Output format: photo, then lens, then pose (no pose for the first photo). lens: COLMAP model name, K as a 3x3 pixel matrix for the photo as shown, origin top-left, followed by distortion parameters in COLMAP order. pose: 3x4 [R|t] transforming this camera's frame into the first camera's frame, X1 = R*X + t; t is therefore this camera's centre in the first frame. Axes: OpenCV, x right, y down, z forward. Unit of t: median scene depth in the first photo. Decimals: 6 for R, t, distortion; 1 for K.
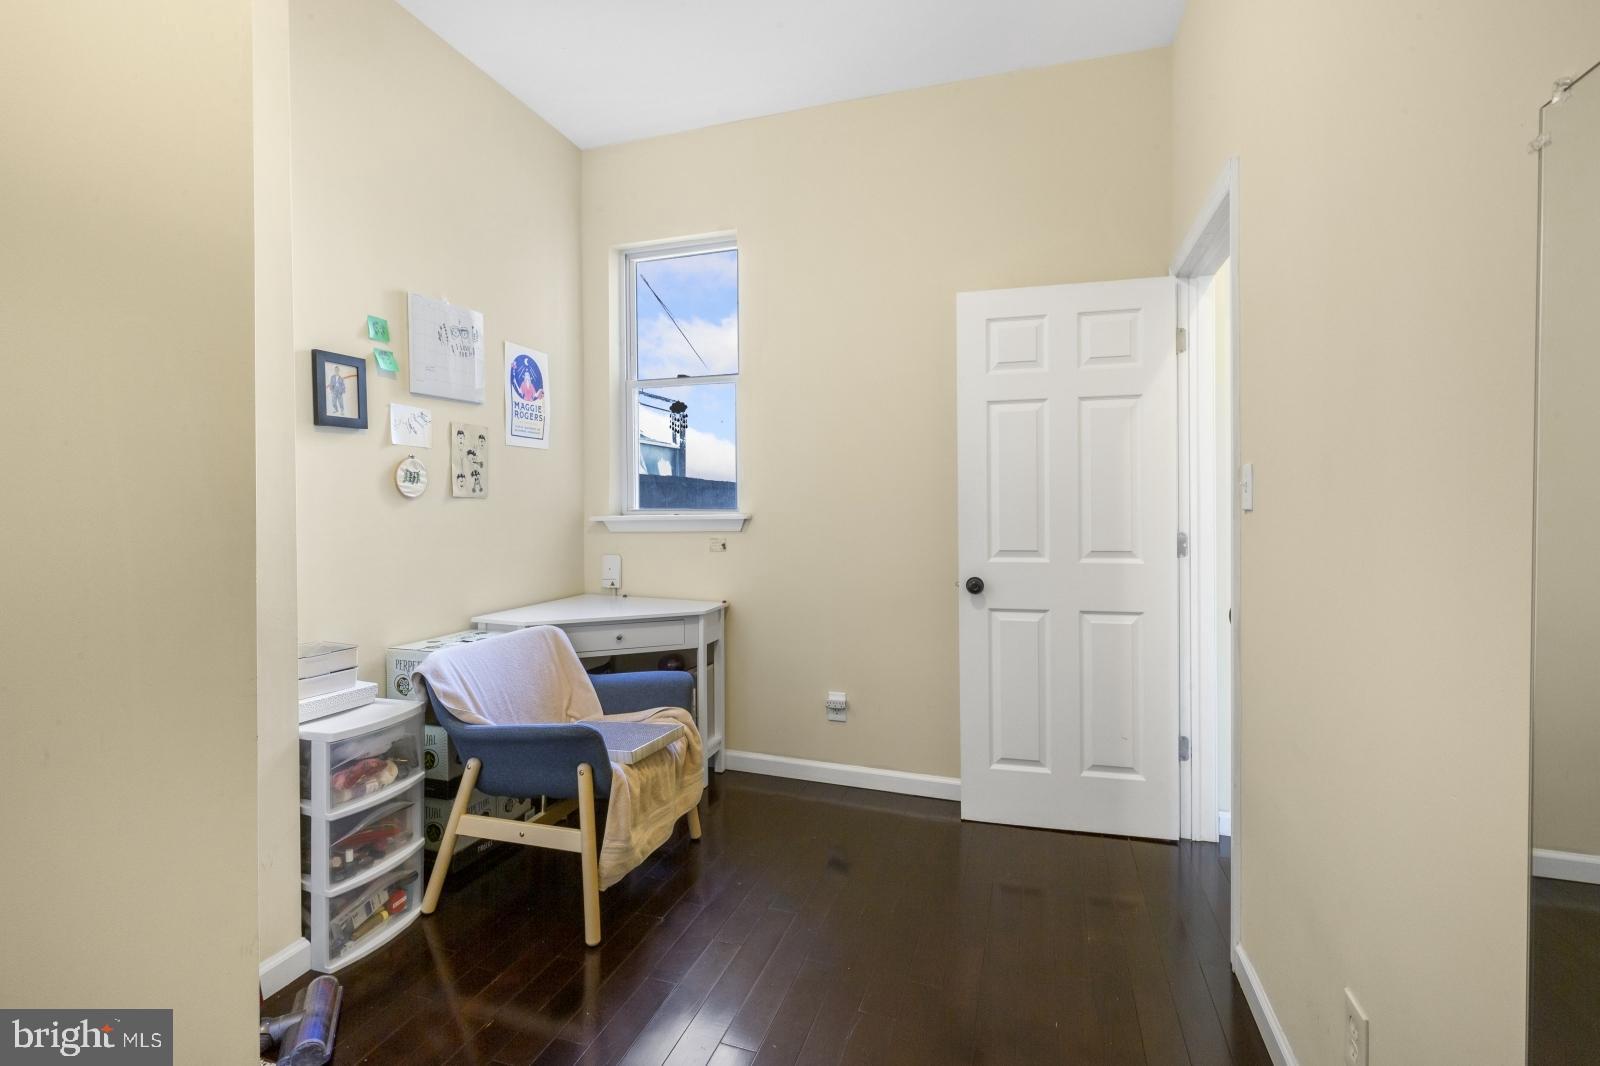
lens RADIAL K [[759.3, 0, 794.7], [0, 759.3, 518.1], [0, 0, 1]] dist [0.007987, -0.001849]
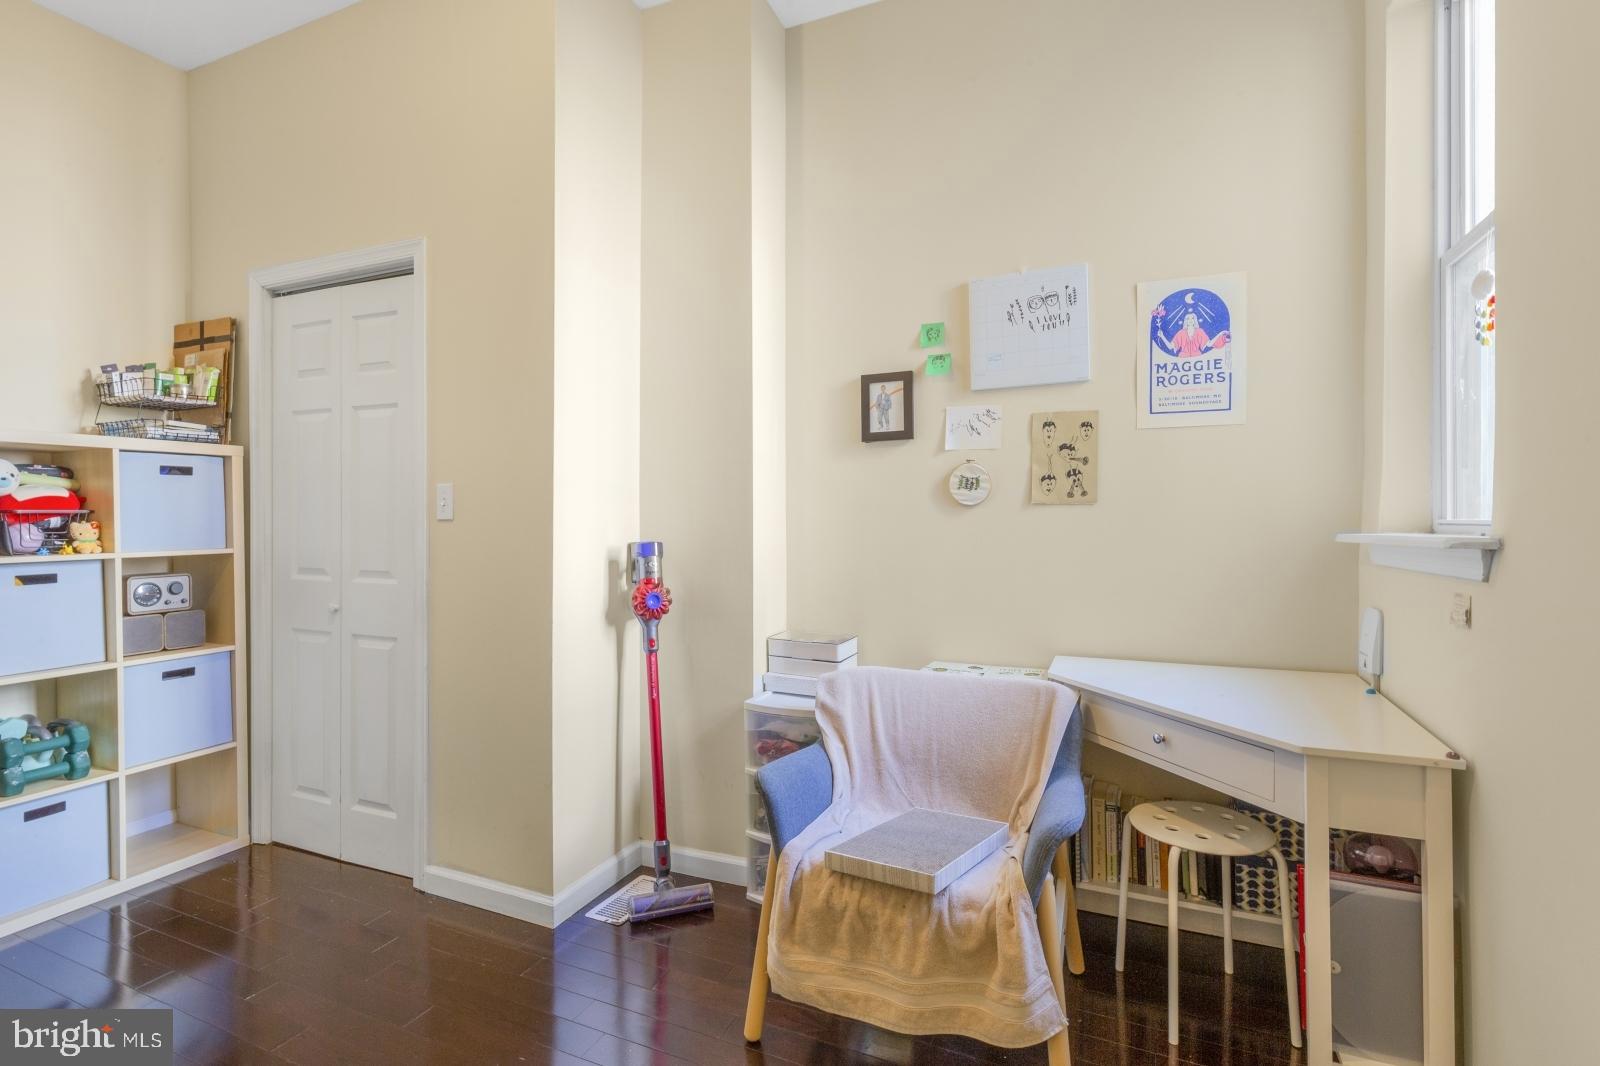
lens RADIAL K [[759.3, 0, 791.4], [0, 759.3, 532.3], [0, 0, 1]] dist [0.007987, -0.001849]
pose [[-0.112012, 0.021773, -0.993468, 0.397755], [-0.014409, 0.999619, 0.023532, -0.012397], [0.993602, 0.016951, -0.111655, 0.819118]]
